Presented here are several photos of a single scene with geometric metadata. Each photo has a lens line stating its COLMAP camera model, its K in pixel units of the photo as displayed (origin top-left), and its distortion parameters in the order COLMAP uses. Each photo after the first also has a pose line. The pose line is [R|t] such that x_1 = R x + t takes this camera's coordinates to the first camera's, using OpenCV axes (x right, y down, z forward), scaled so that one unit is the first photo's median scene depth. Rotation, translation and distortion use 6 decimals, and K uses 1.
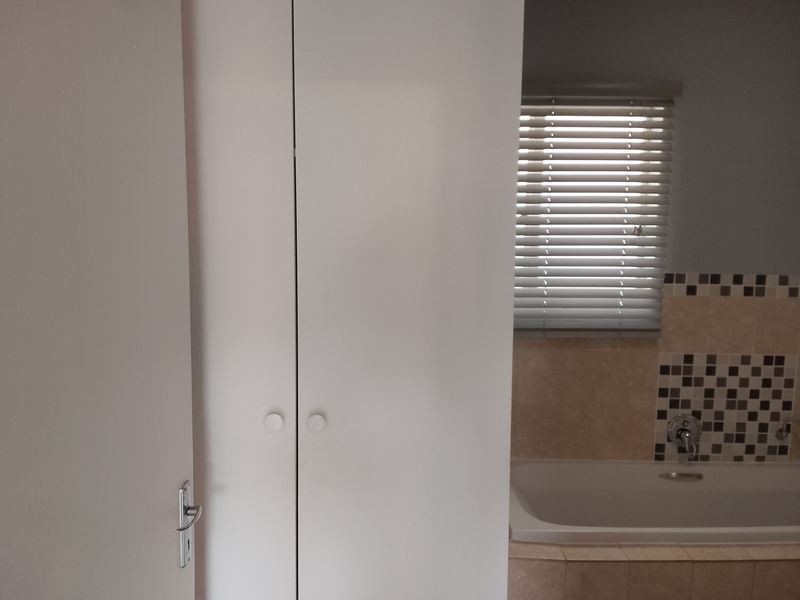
lens RADIAL K [[632.5, 0, 399.0], [0, 632.5, 302.7], [0, 0, 1]] dist [0.023207, -0.014598]
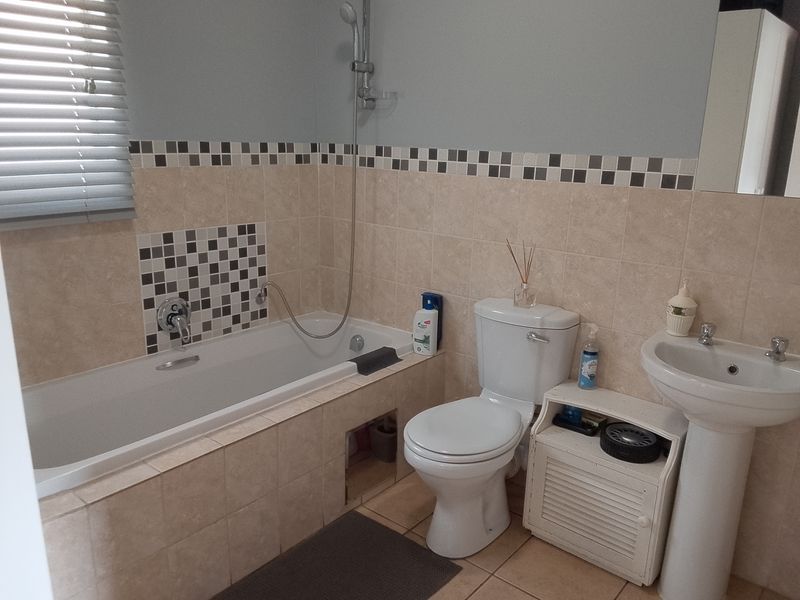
lens RADIAL K [[632.5, 0, 400.2], [0, 632.5, 296.6], [0, 0, 1]] dist [0.023207, -0.014598]
pose [[0.604473, -0.197004, 0.771882, -0.062316], [0.039992, 0.975222, 0.217583, -0.014252], [-0.795621, -0.100654, 0.597374, 0.186083]]
